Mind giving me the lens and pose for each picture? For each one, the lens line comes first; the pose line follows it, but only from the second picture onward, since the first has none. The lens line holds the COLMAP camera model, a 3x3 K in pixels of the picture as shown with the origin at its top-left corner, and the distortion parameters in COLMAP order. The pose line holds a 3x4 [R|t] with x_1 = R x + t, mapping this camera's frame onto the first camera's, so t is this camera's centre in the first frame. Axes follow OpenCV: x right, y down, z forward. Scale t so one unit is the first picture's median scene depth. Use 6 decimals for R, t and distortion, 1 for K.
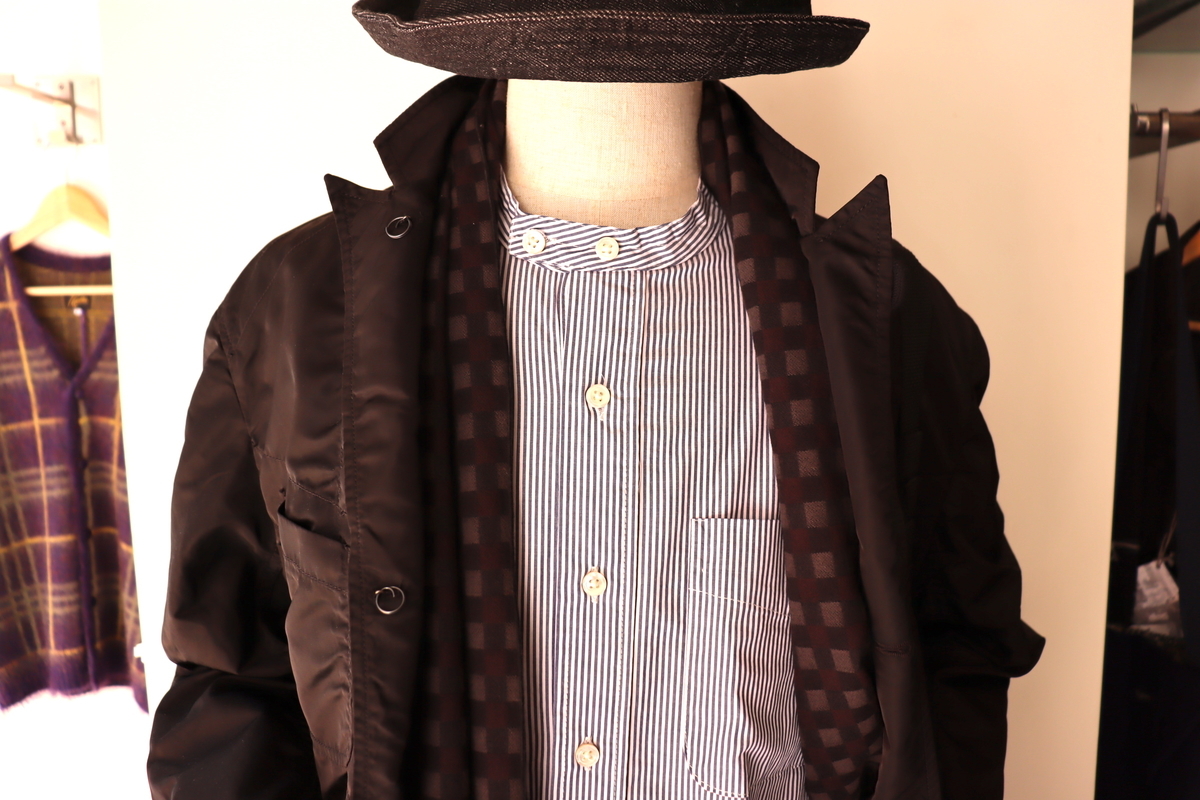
lens RADIAL K [[971.9, 0, 600.0], [0, 971.9, 400.0], [0, 0, 1]] dist [-0.176668, 0.145838]
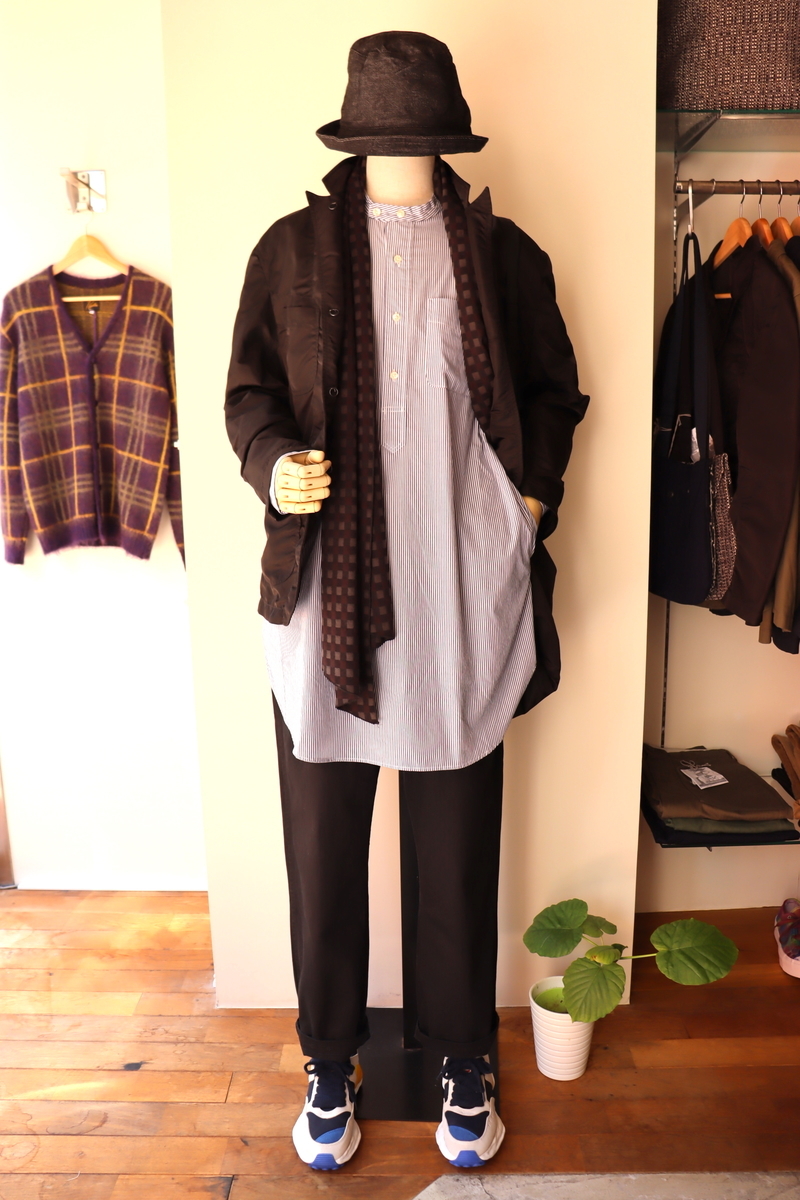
lens RADIAL K [[971.9, 0, 400.0], [0, 971.9, 600.0], [0, 0, 1]] dist [-0.176668, 0.145838]
pose [[0.999884, 0.001933, -0.015095, 0.050145], [-0.000701, 0.996697, 0.081207, 0.786675], [0.015202, -0.081187, 0.996583, -2.005028]]
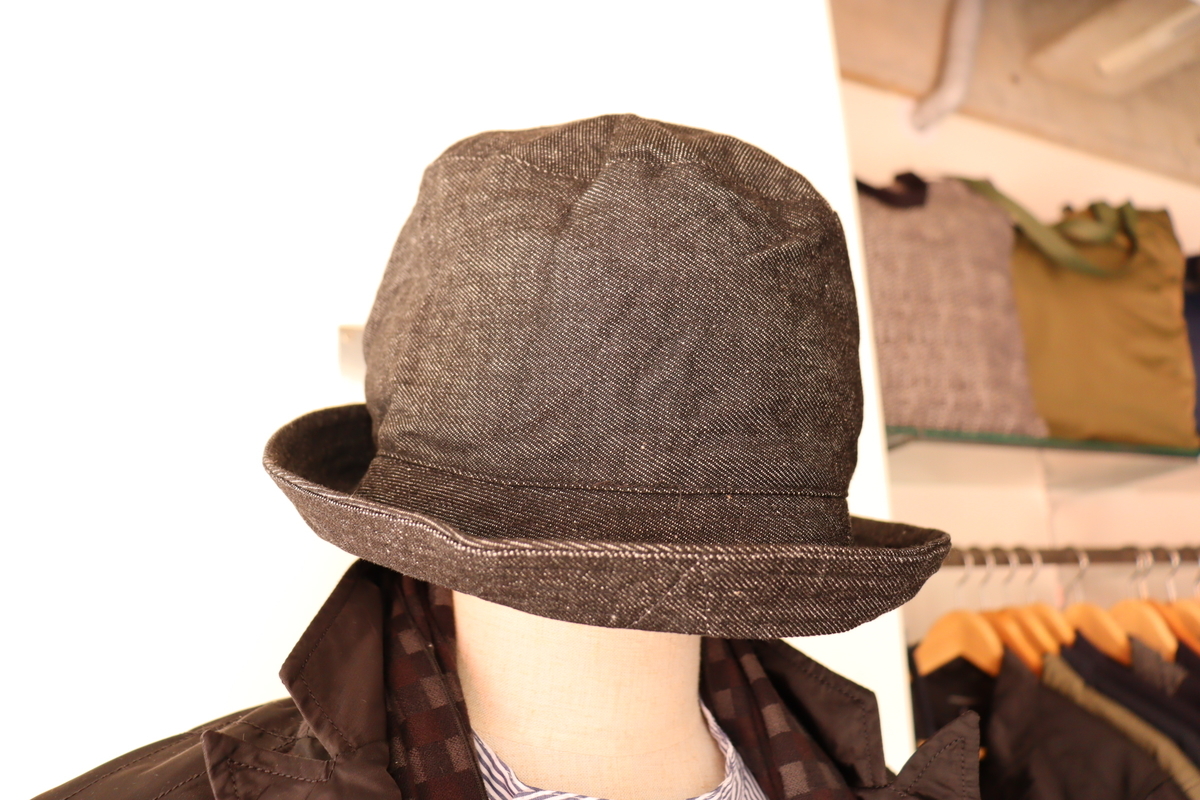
lens RADIAL K [[971.9, 0, 600.0], [0, 971.9, 400.0], [0, 0, 1]] dist [-0.176668, 0.145838]
pose [[0.905482, 0.083774, 0.416035, -0.325815], [0.079567, 0.929426, -0.360327, -0.199551], [-0.416860, 0.359373, 0.834913, 0.320660]]
